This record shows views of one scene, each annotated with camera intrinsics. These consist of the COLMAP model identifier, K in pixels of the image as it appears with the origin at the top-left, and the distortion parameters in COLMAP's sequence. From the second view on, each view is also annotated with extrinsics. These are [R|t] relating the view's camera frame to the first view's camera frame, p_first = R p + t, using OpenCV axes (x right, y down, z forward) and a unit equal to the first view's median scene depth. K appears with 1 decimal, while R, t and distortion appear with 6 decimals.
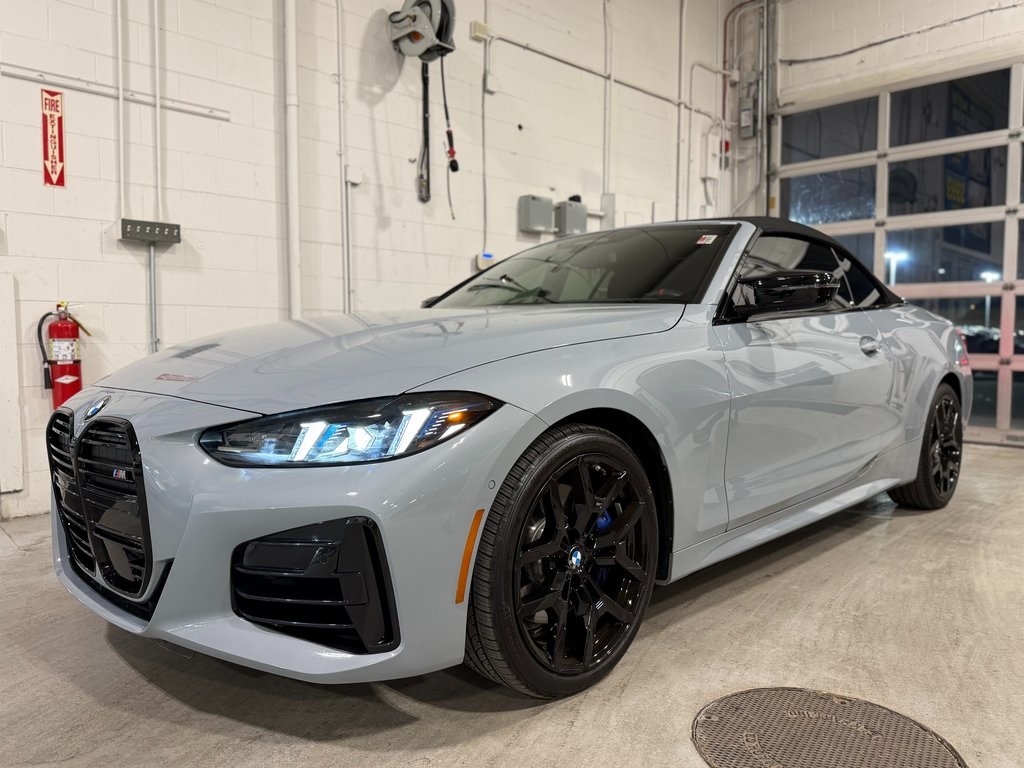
lens RADIAL K [[747.3, 0, 506.8], [0, 747.3, 386.9], [0, 0, 1]] dist [0.003767, -0.009773]
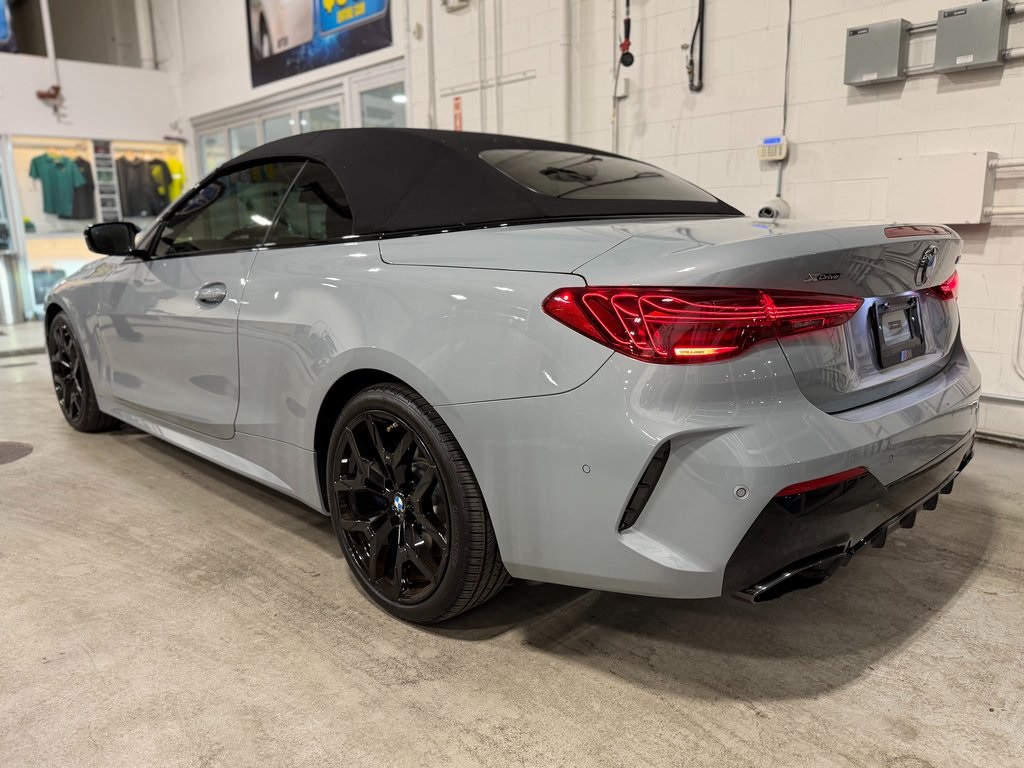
lens RADIAL K [[747.3, 0, 513.4], [0, 747.3, 385.4], [0, 0, 1]] dist [0.003767, -0.009773]
pose [[0.007654, 0.202795, -0.979191, 0.849894], [-0.045222, 0.978288, 0.202254, -0.087734], [0.998948, 0.042733, 0.016658, 0.847512]]
